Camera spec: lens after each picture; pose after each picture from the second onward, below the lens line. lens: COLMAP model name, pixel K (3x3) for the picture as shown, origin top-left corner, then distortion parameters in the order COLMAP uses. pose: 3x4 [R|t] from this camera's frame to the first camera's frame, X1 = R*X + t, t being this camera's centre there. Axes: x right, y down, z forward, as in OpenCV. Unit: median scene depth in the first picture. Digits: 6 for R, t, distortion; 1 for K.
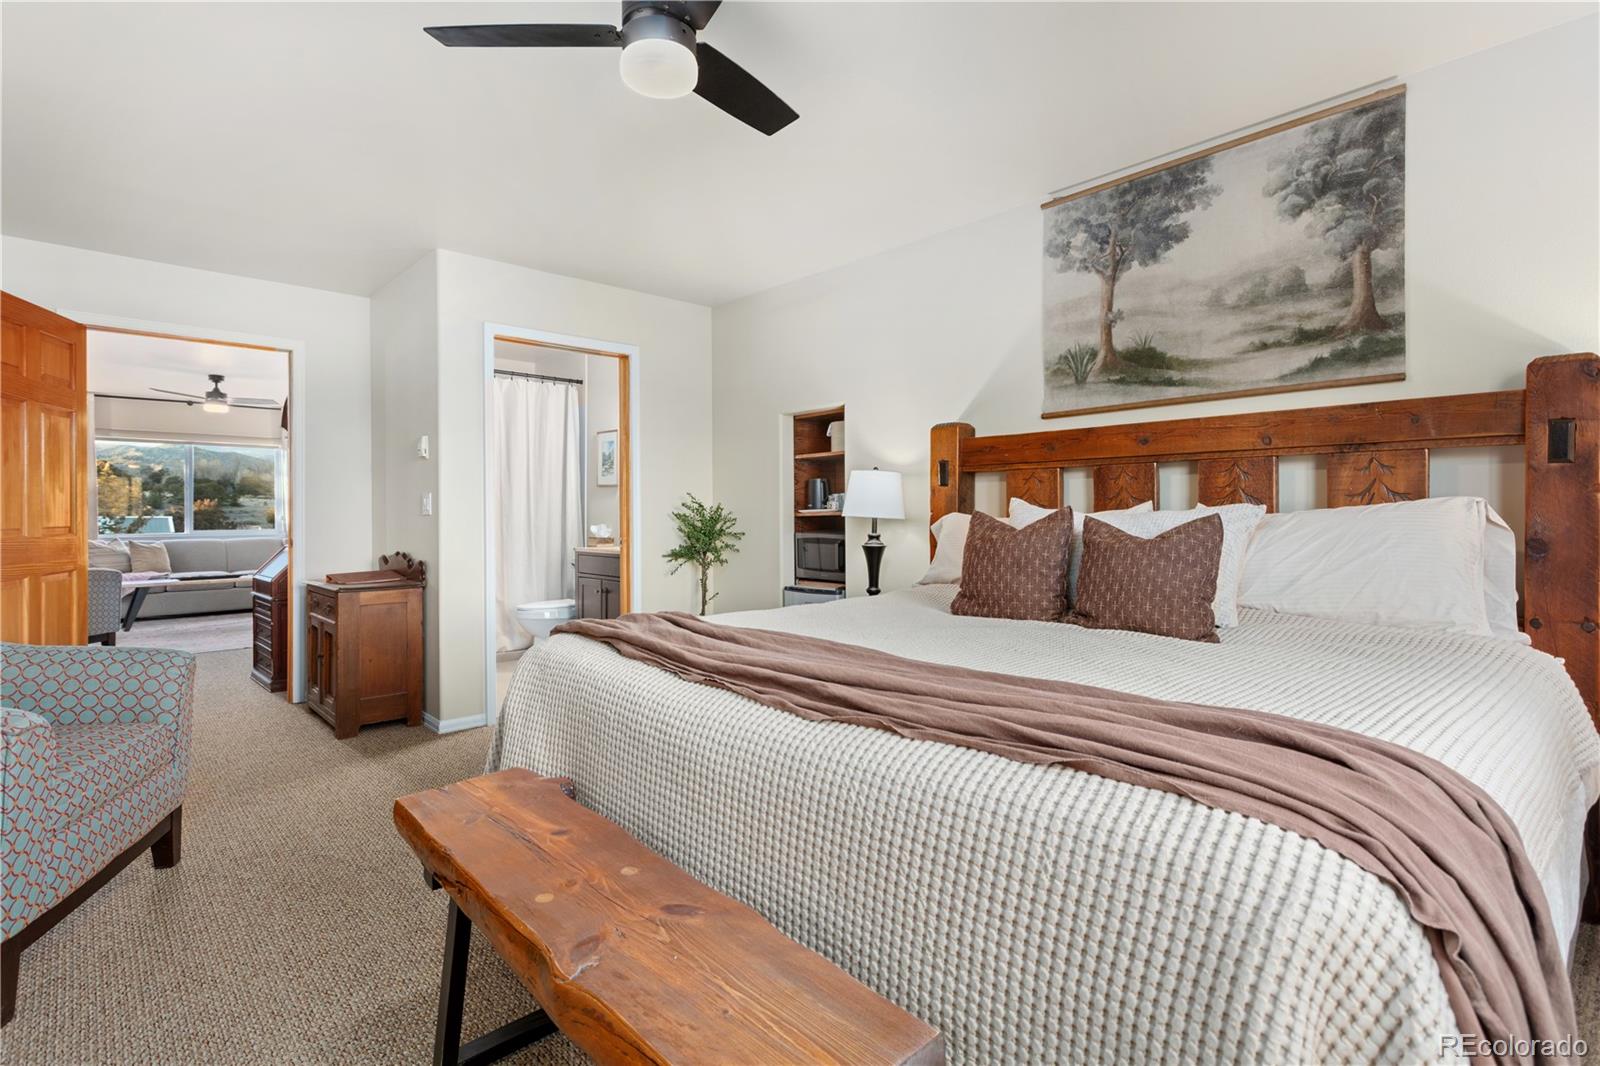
lens RADIAL K [[788.1, 0, 813.1], [0, 788.1, 502.2], [0, 0, 1]] dist [0.003049, 0.000423]
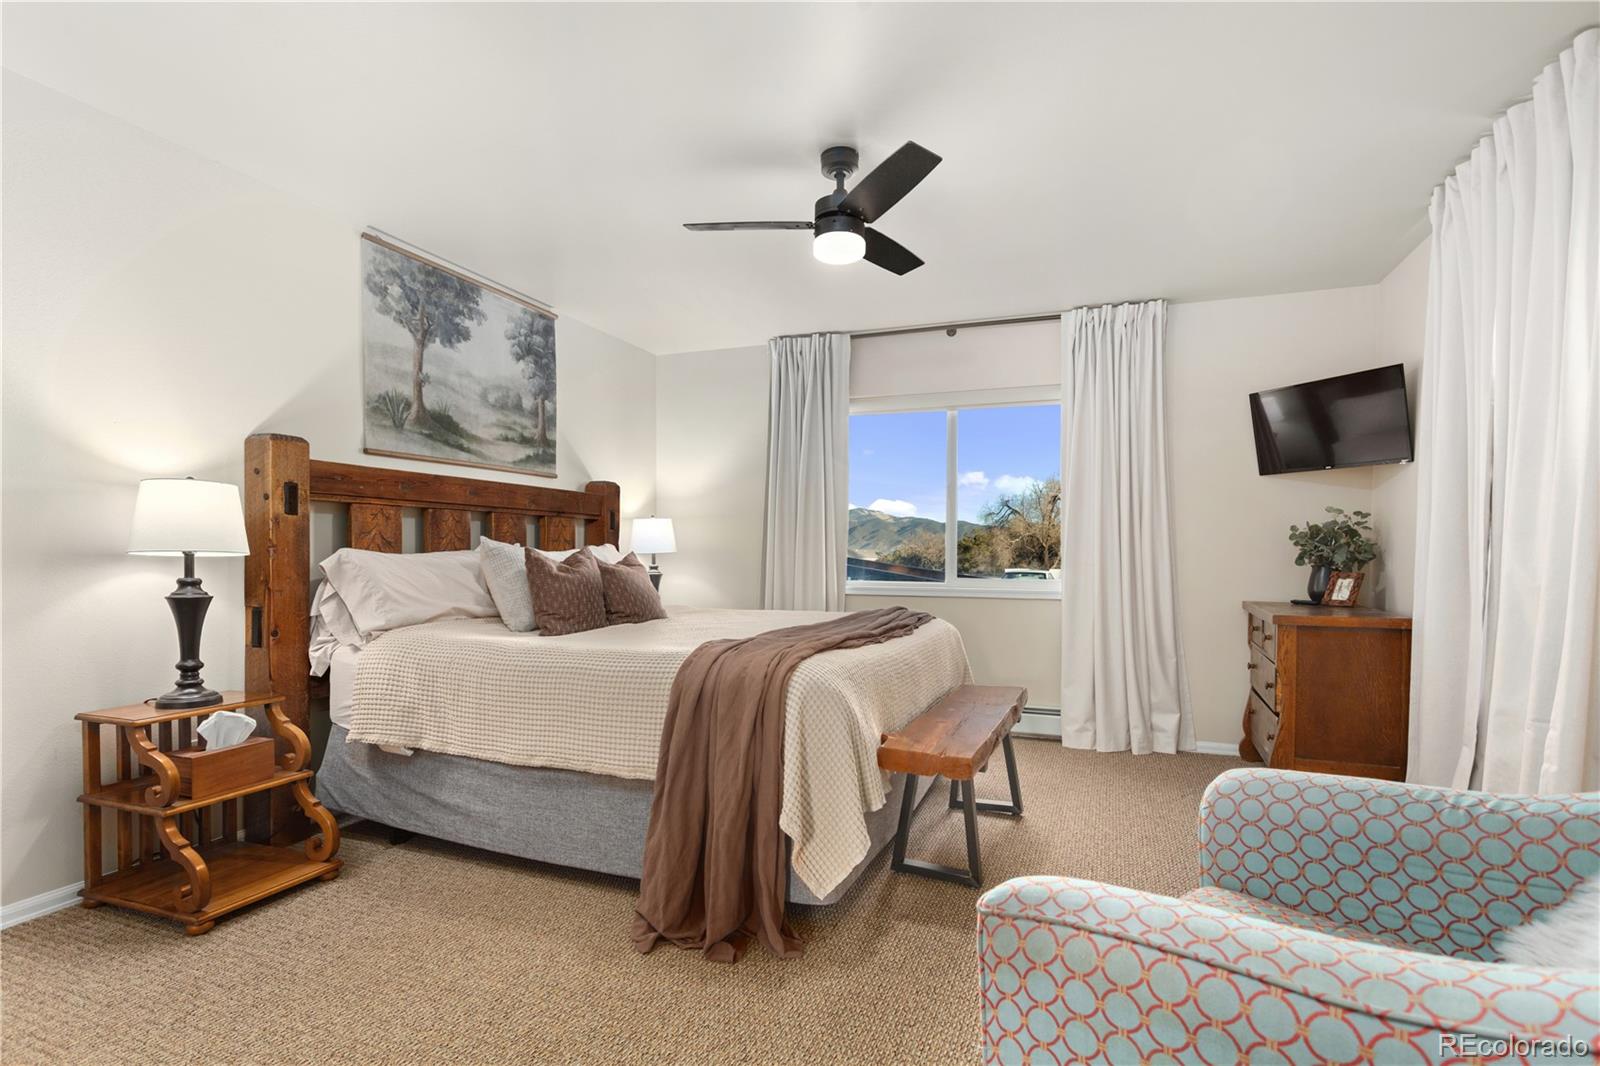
lens RADIAL K [[788.1, 0, 802.4], [0, 788.1, 544.3], [0, 0, 1]] dist [0.003049, 0.000423]
pose [[-0.433438, 0.014472, 0.901067, -0.936507], [-0.015033, 0.999616, -0.023286, 0.025133], [-0.901058, -0.023639, -0.433054, 1.059439]]
